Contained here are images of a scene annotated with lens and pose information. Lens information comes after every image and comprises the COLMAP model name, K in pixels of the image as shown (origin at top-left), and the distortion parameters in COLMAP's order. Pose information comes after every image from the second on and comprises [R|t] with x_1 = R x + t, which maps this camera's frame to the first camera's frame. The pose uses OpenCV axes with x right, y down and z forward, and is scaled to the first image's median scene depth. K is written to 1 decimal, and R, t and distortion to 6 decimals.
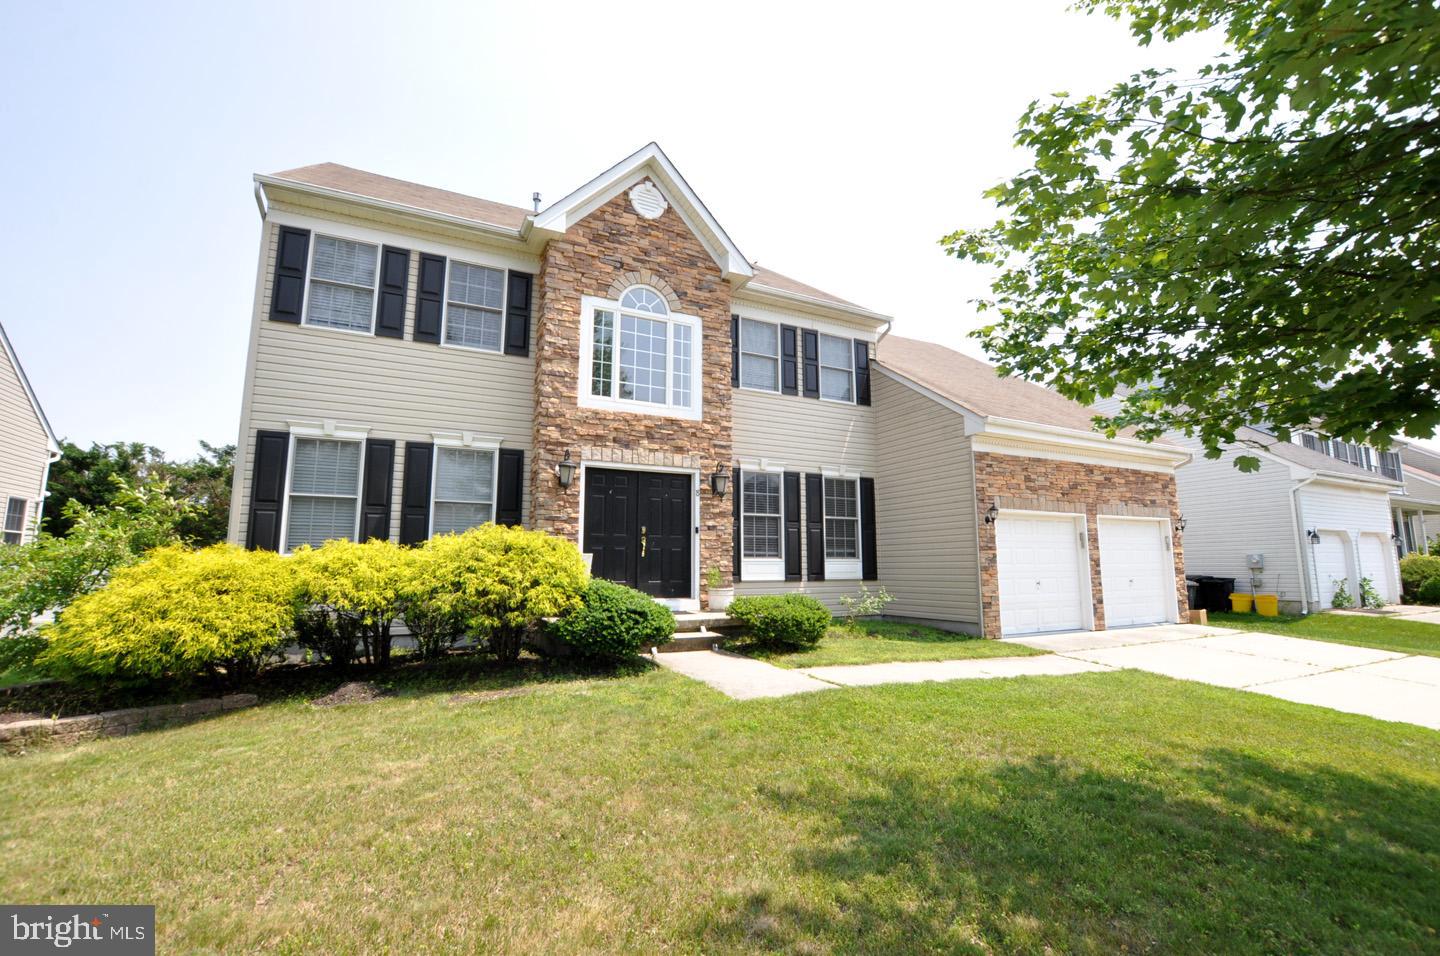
lens RADIAL K [[633.7, 0, 718.4], [0, 633.7, 470.9], [0, 0, 1]] dist [-0.028553, 0.002325]
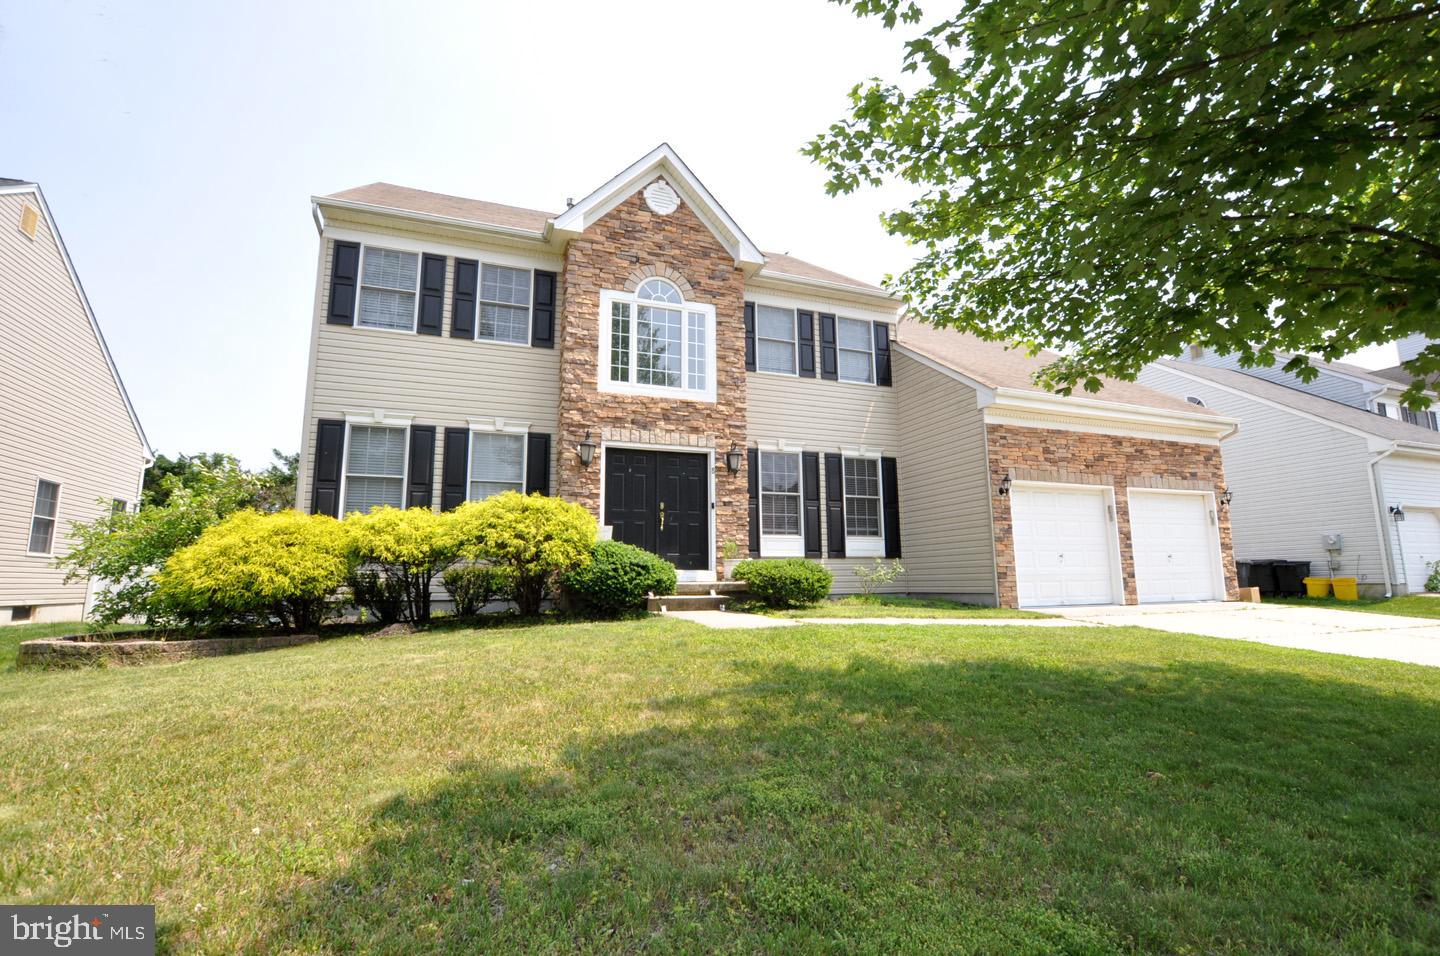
lens RADIAL K [[667.3, 0, 717.0], [0, 667.3, 470.5], [0, 0, 1]] dist [-0.026177, 0.000379]
pose [[0.994440, -0.025065, -0.102275, 0.085275], [0.023623, 0.999604, -0.015290, 0.050434], [0.102618, 0.012789, 0.994639, -0.100278]]
